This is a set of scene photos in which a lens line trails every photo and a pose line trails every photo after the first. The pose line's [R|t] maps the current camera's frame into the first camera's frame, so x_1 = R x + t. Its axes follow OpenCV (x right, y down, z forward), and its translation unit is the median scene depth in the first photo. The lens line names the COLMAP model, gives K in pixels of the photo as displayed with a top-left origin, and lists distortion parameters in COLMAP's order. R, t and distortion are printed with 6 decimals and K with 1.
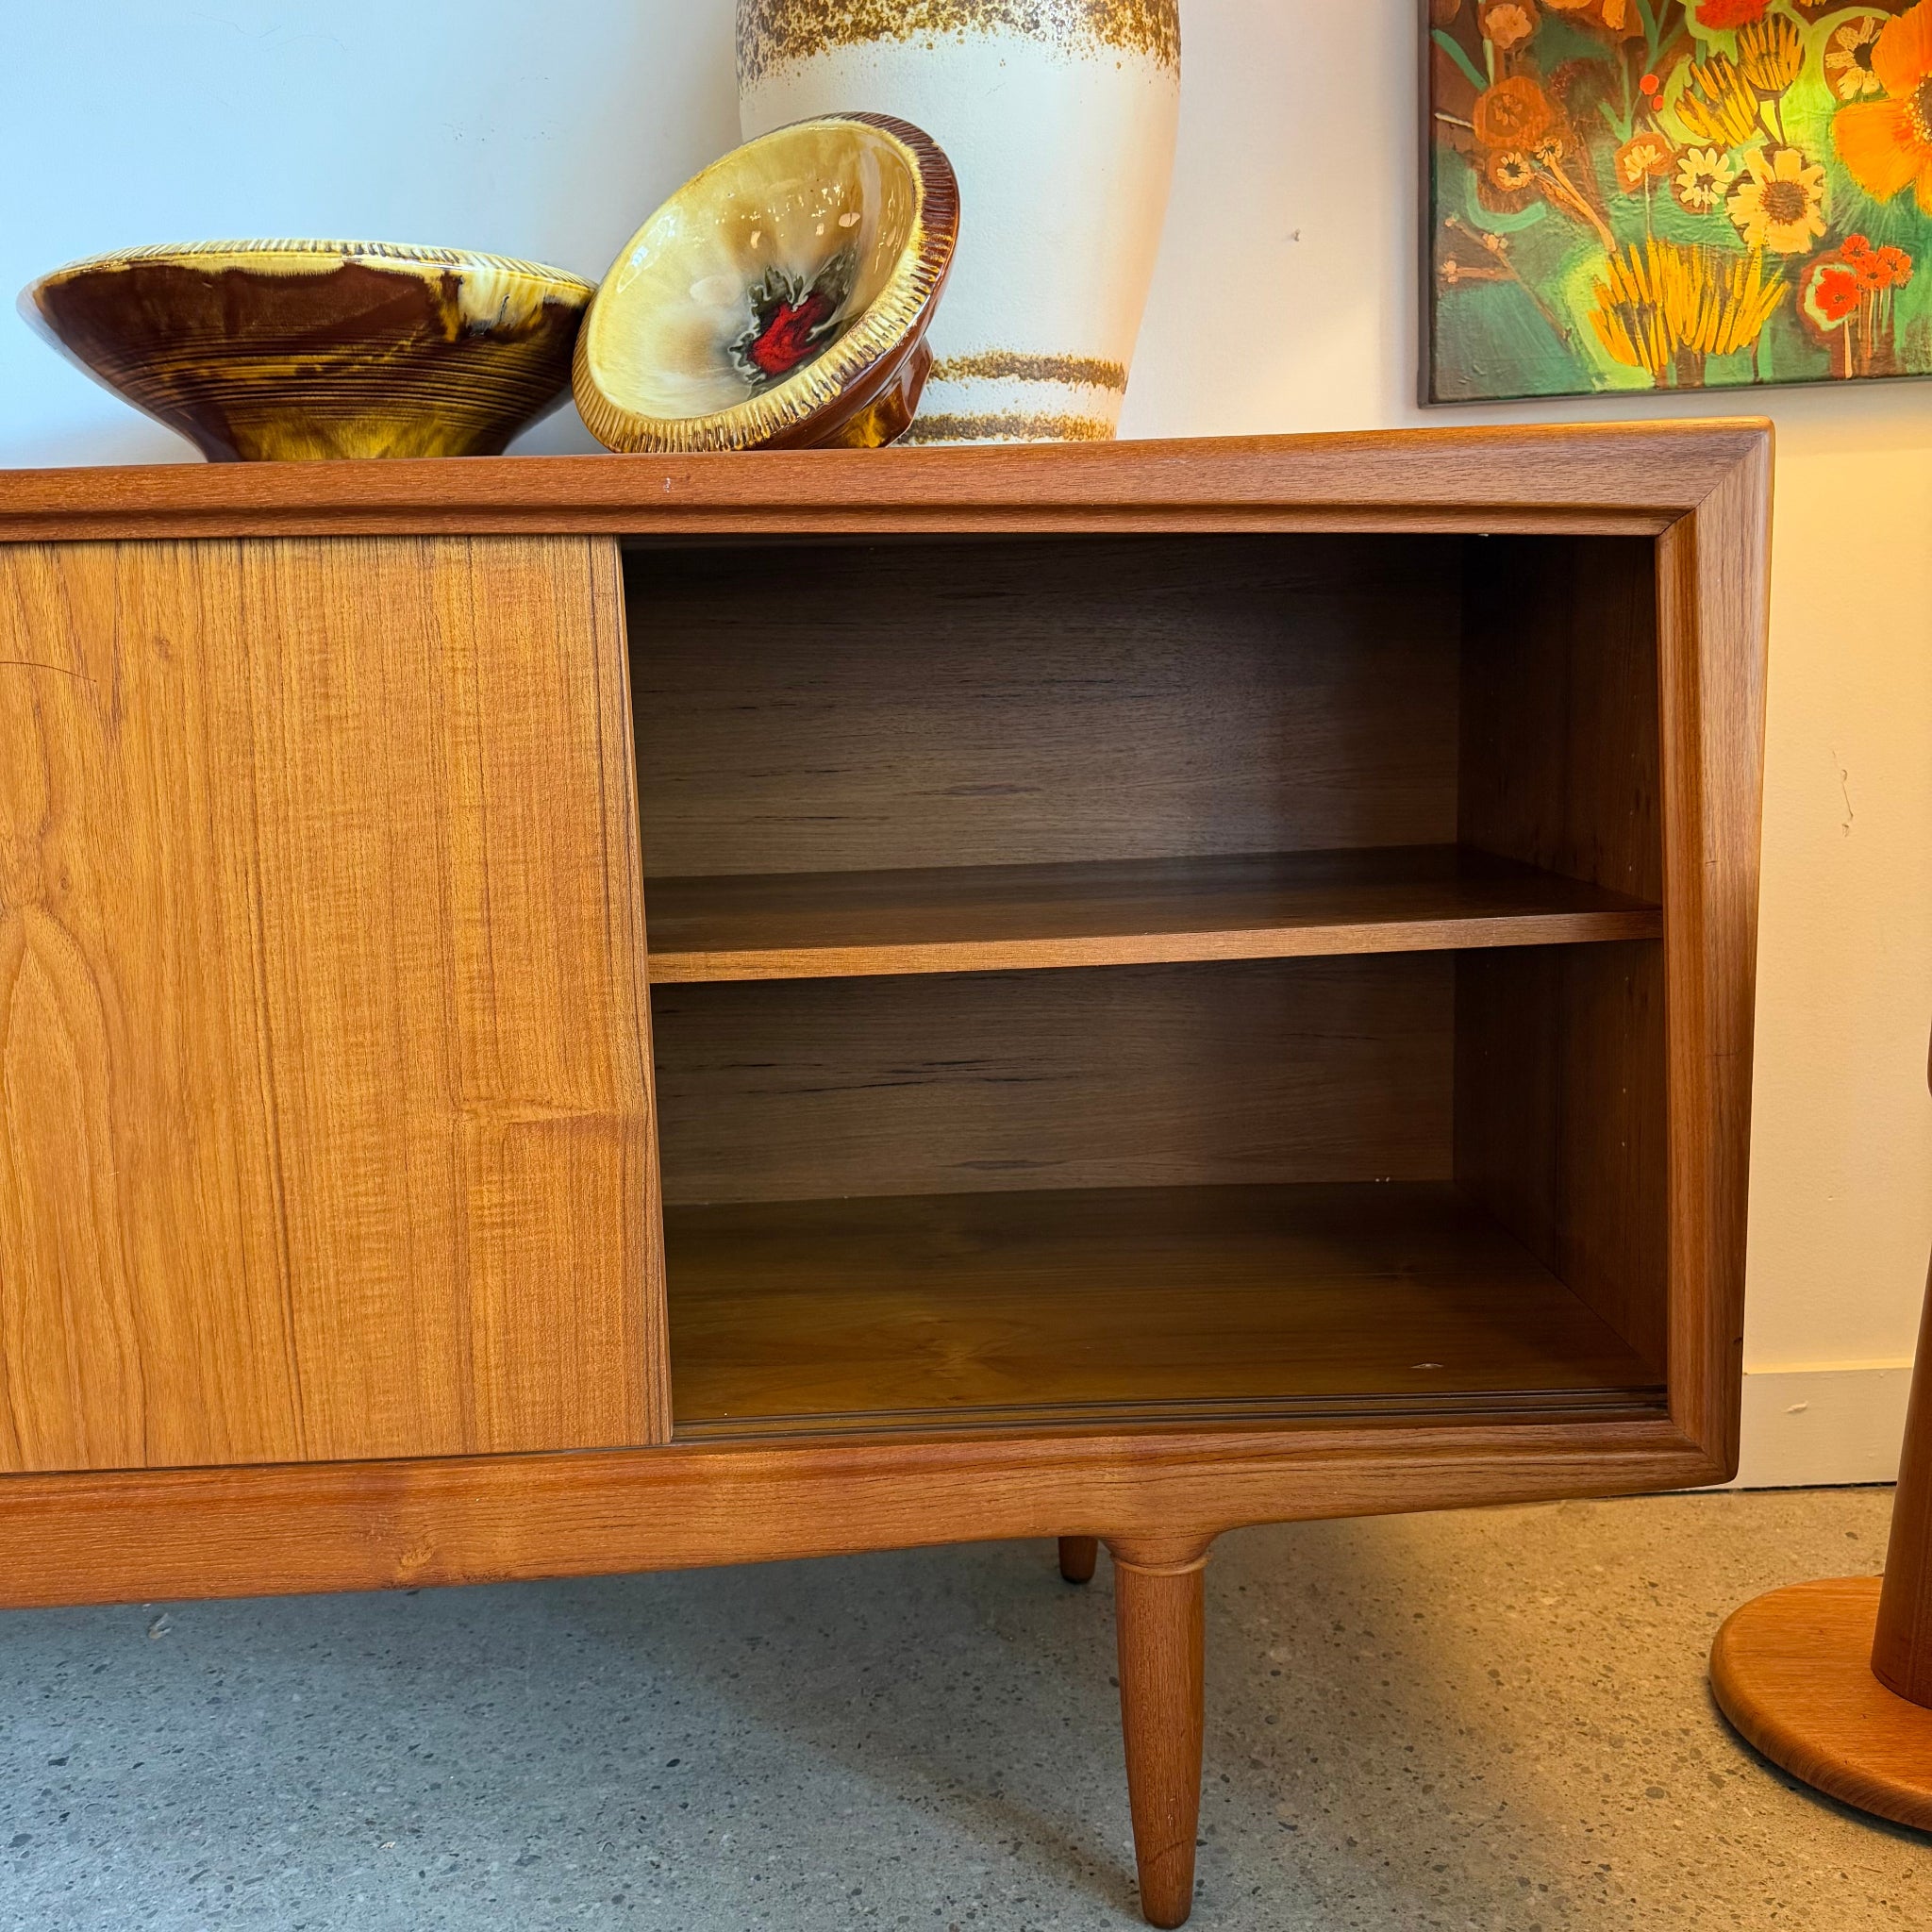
lens RADIAL K [[1842.2, 0, 978.1], [0, 1842.2, 951.3], [0, 0, 1]] dist [-0.001851, 0.000000]
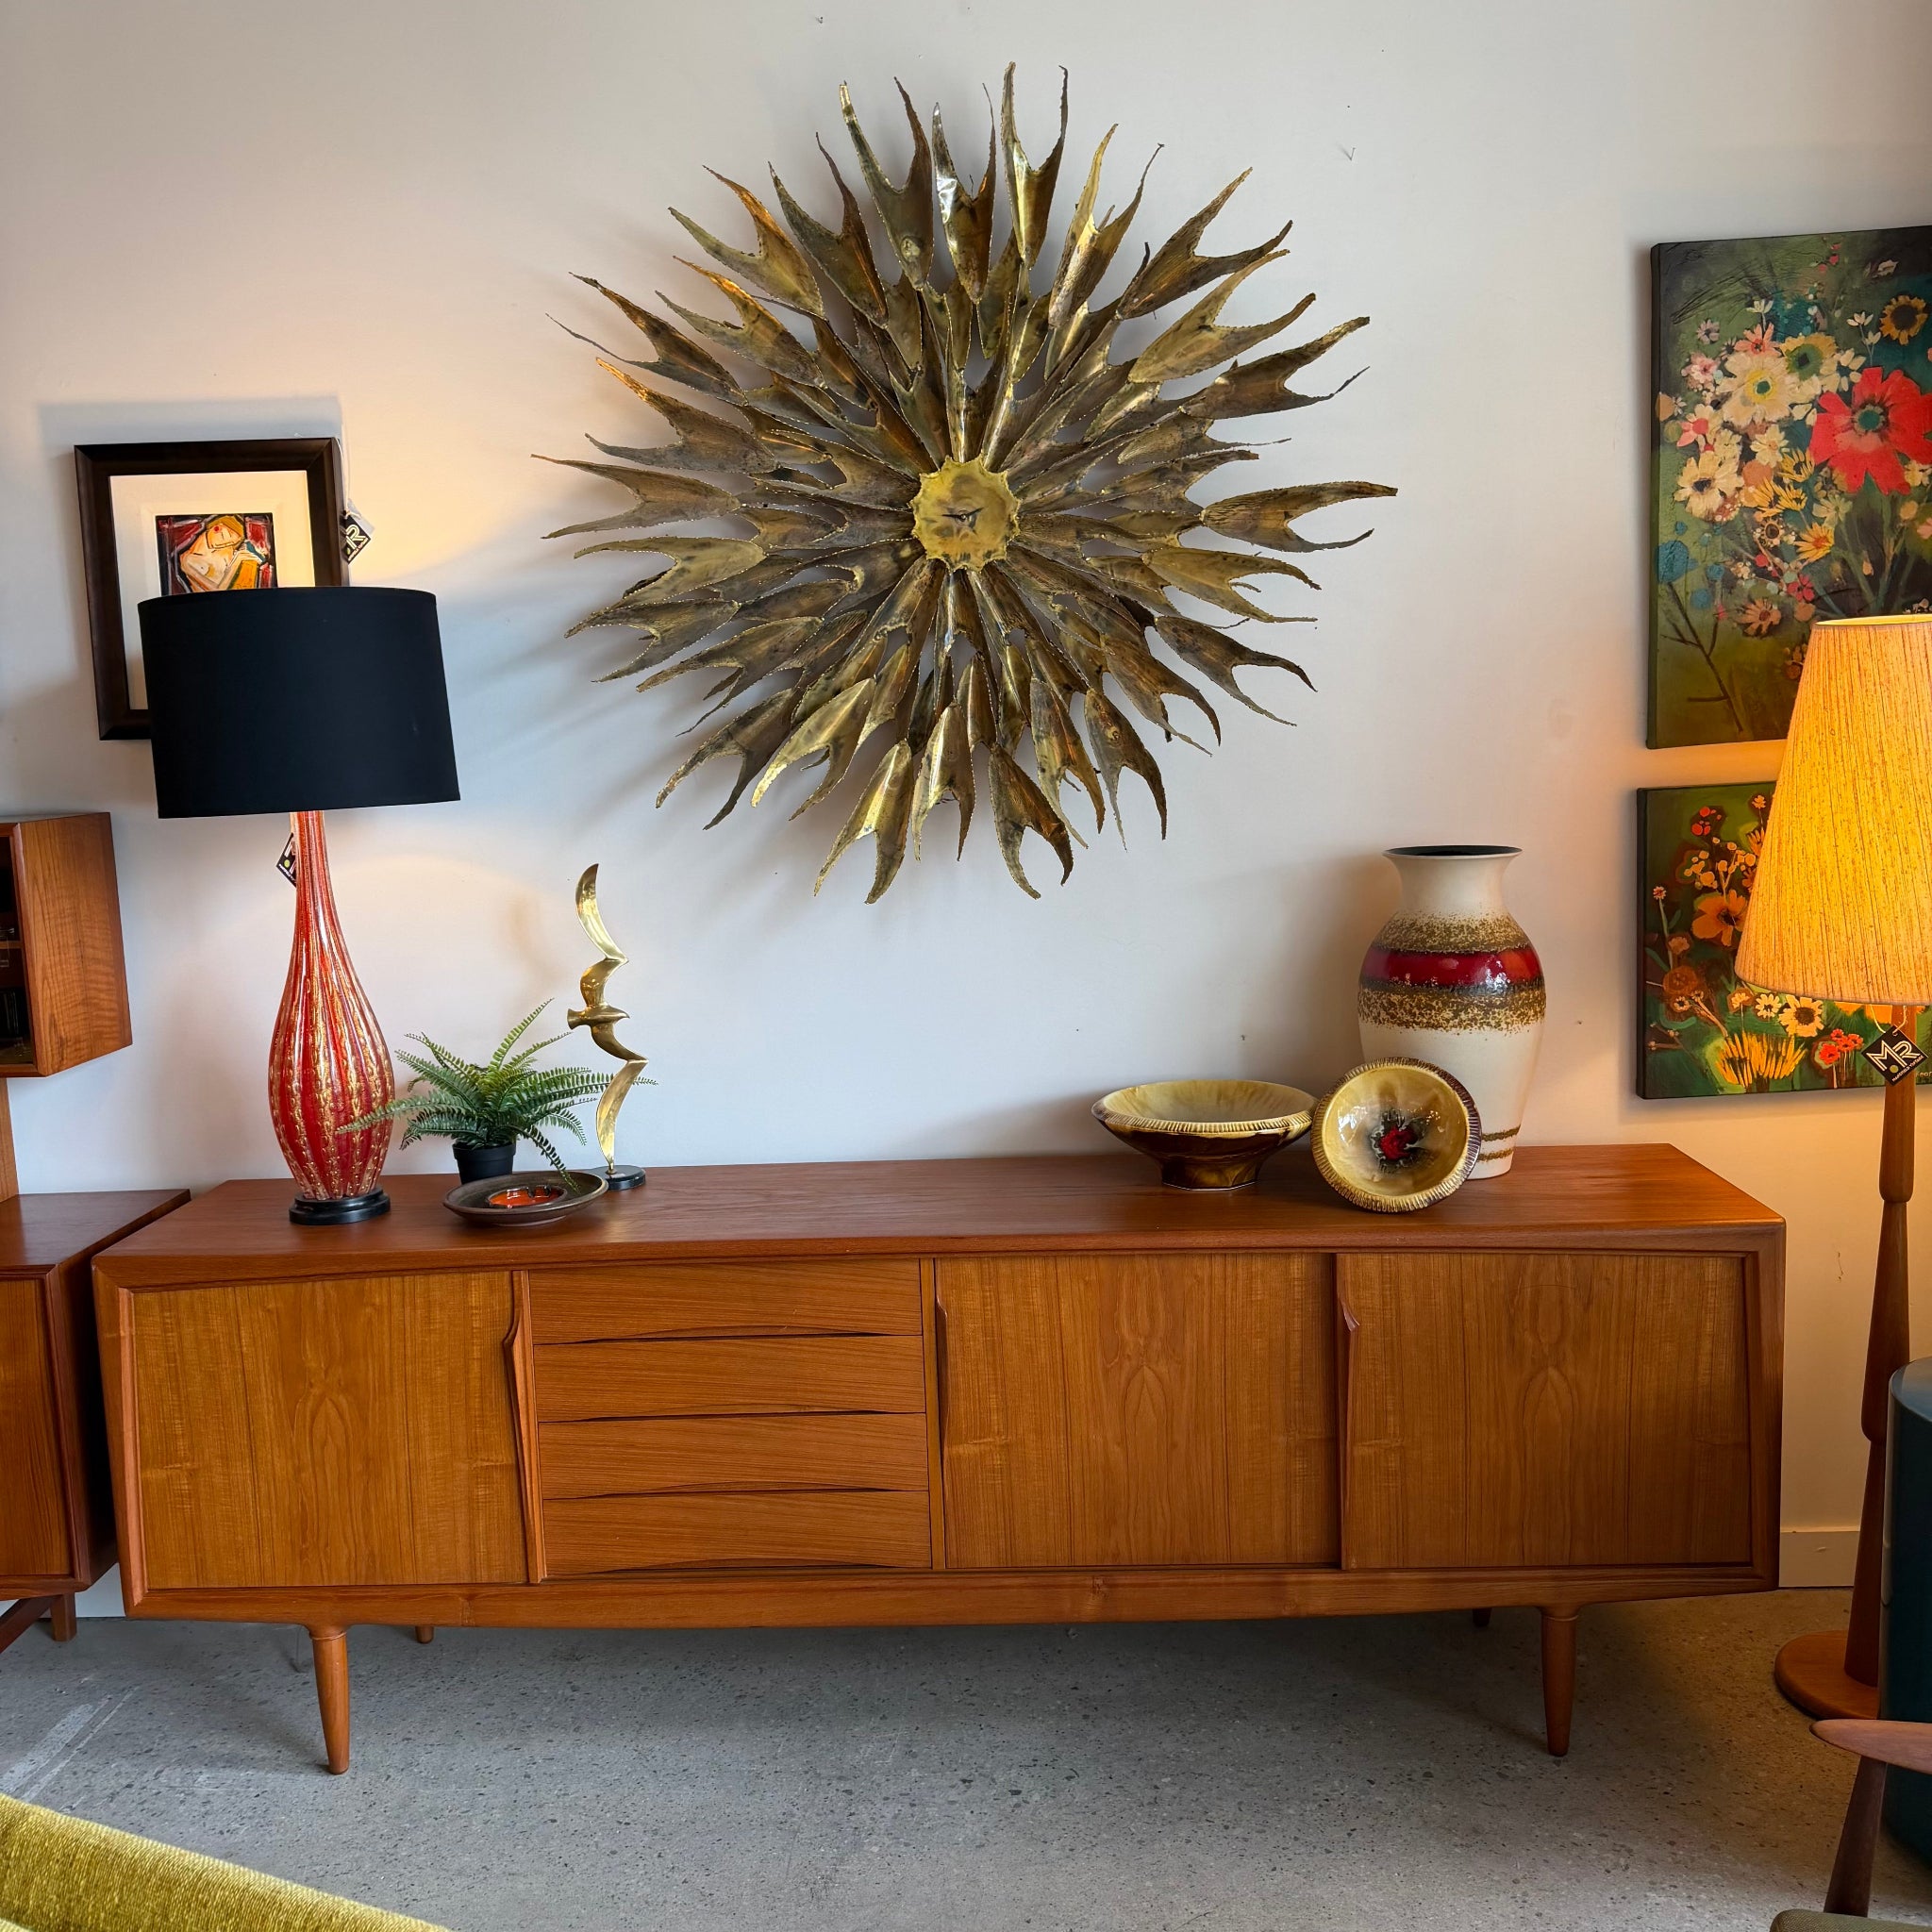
lens RADIAL K [[1842.2, 0, 950.5], [0, 1842.2, 969.8], [0, 0, 1]] dist [-0.001851, 0.000000]
pose [[0.998034, -0.000433, -0.062677, -0.527328], [-0.000929, 0.999764, -0.021703, -0.468948], [0.062671, 0.021719, 0.997798, -1.495572]]
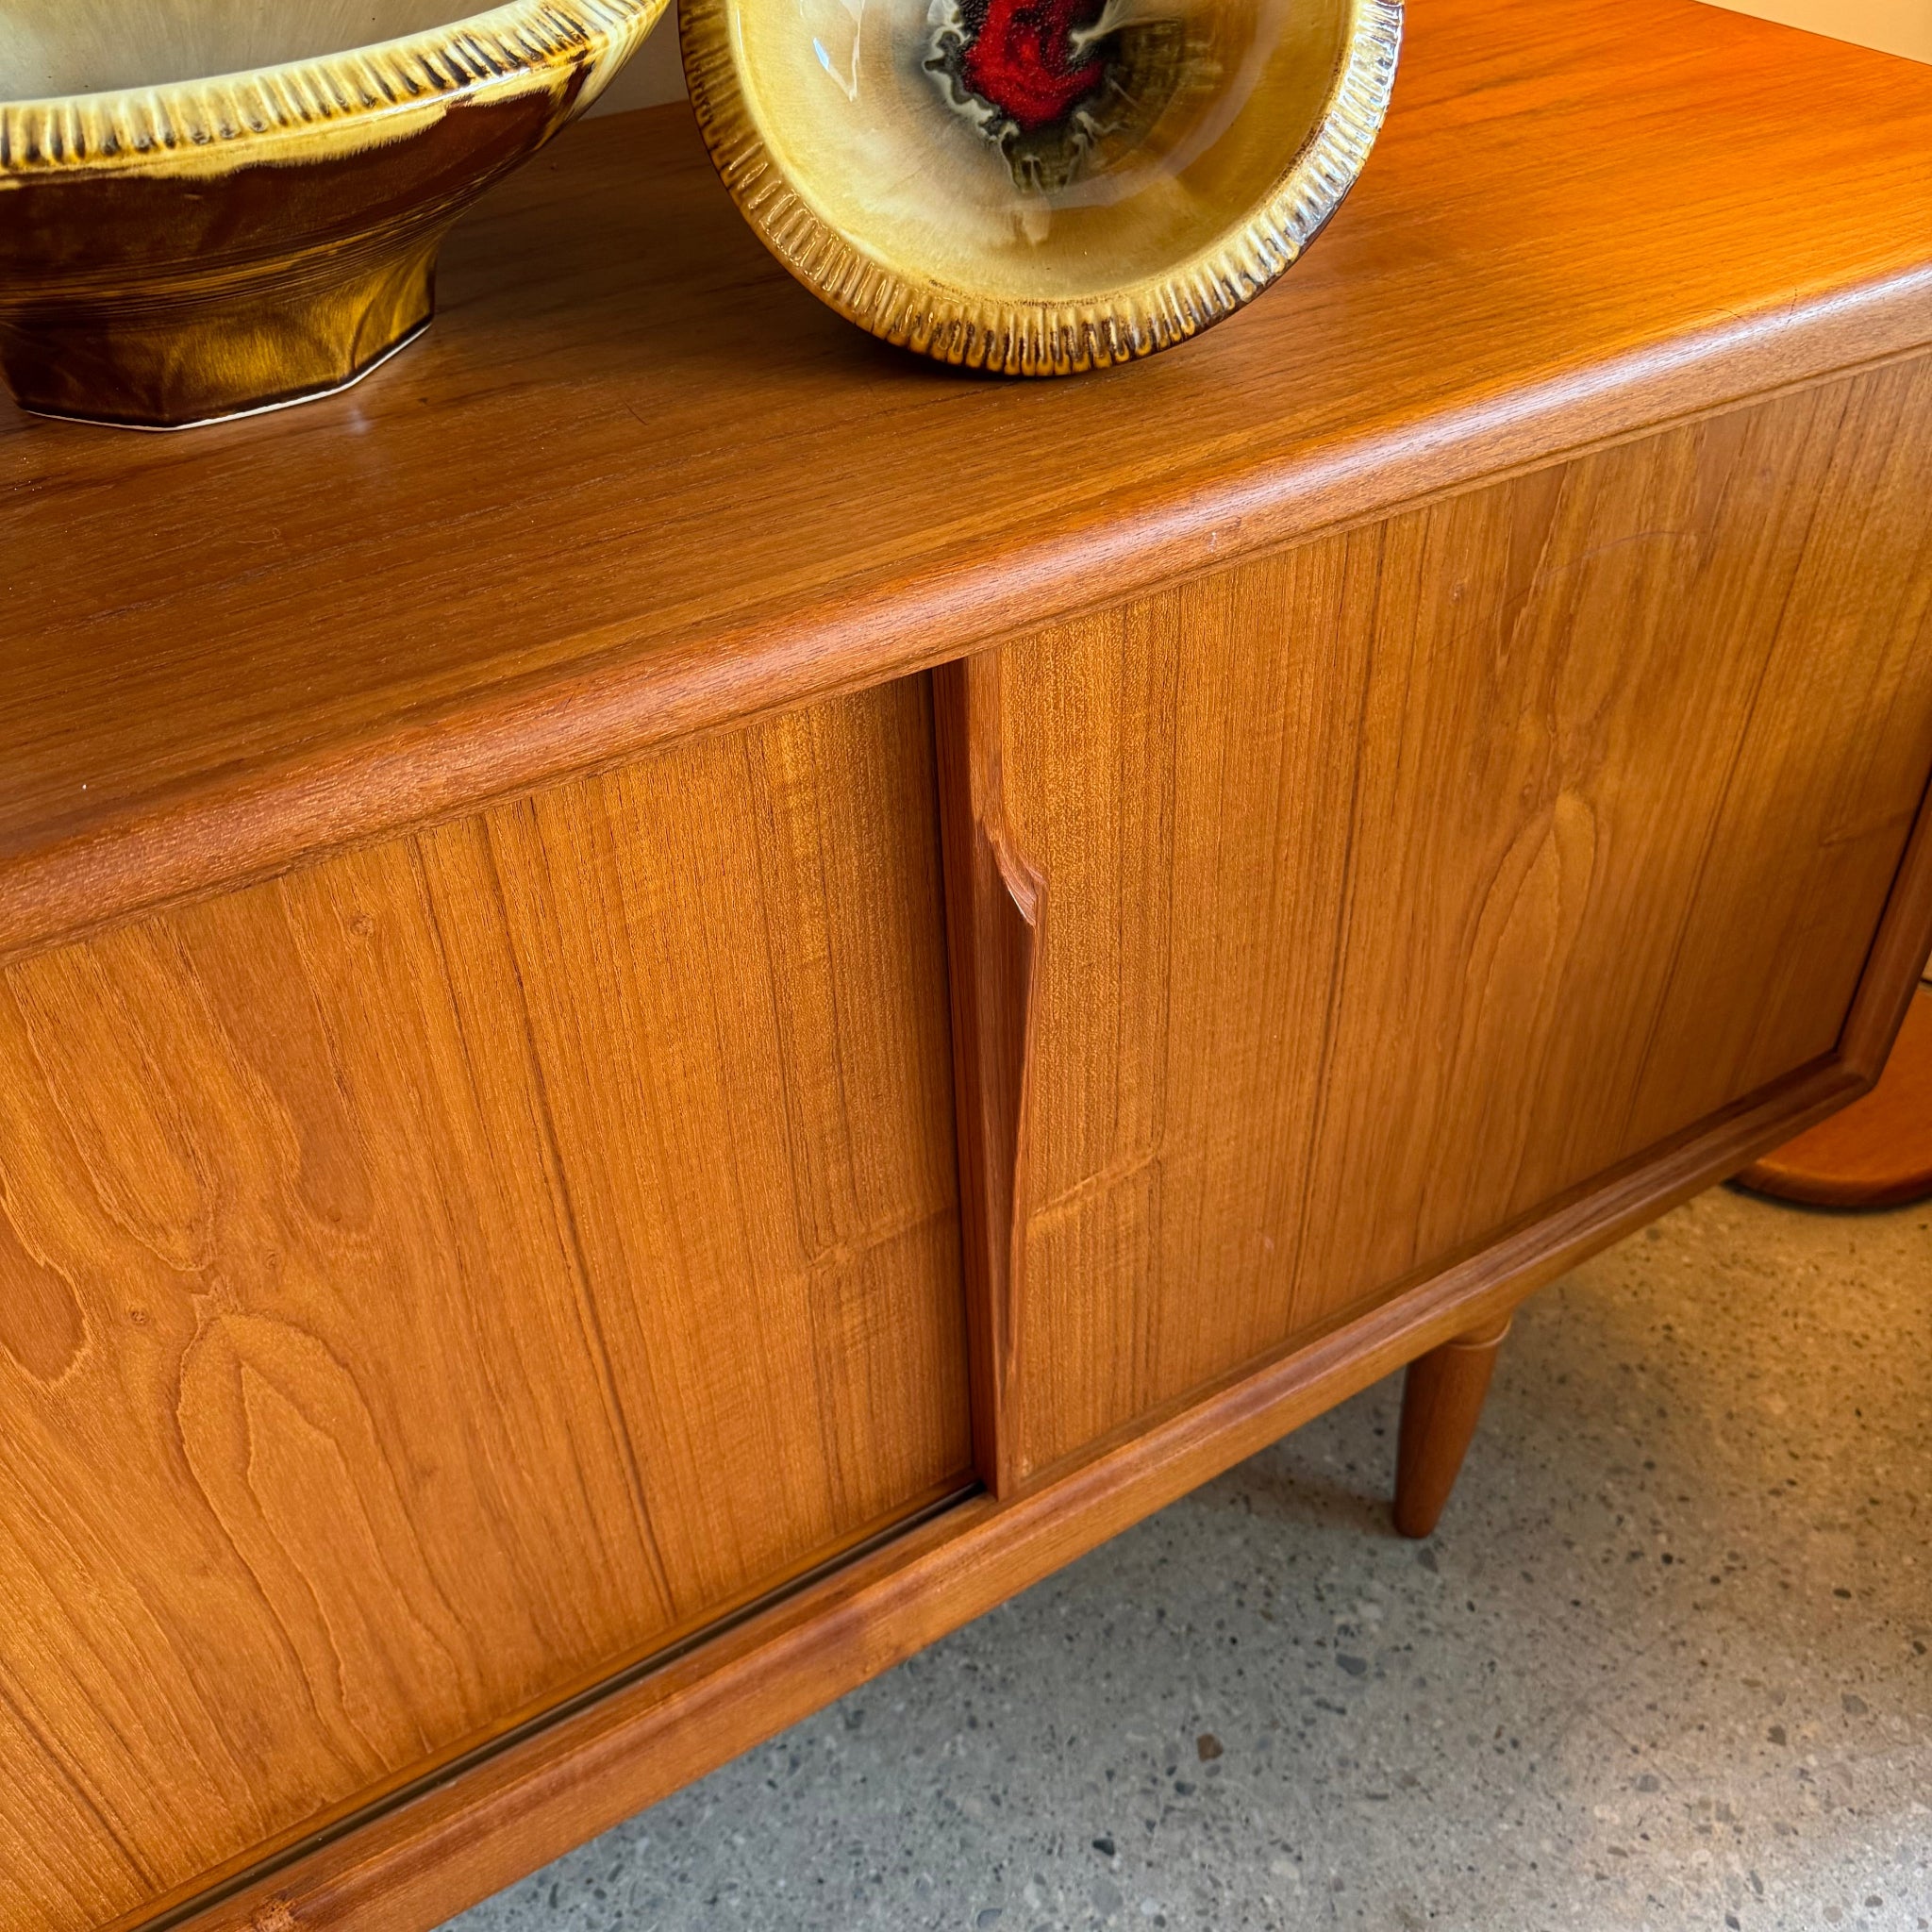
lens RADIAL K [[1842.2, 0, 951.3], [0, 1842.2, 967.3], [0, 0, 1]] dist [-0.001851, 0.000000]
pose [[0.876917, -0.317302, 0.361022, -0.407718], [0.087498, 0.843959, 0.529224, -0.363229], [-0.472611, -0.432497, 0.767845, 0.356720]]
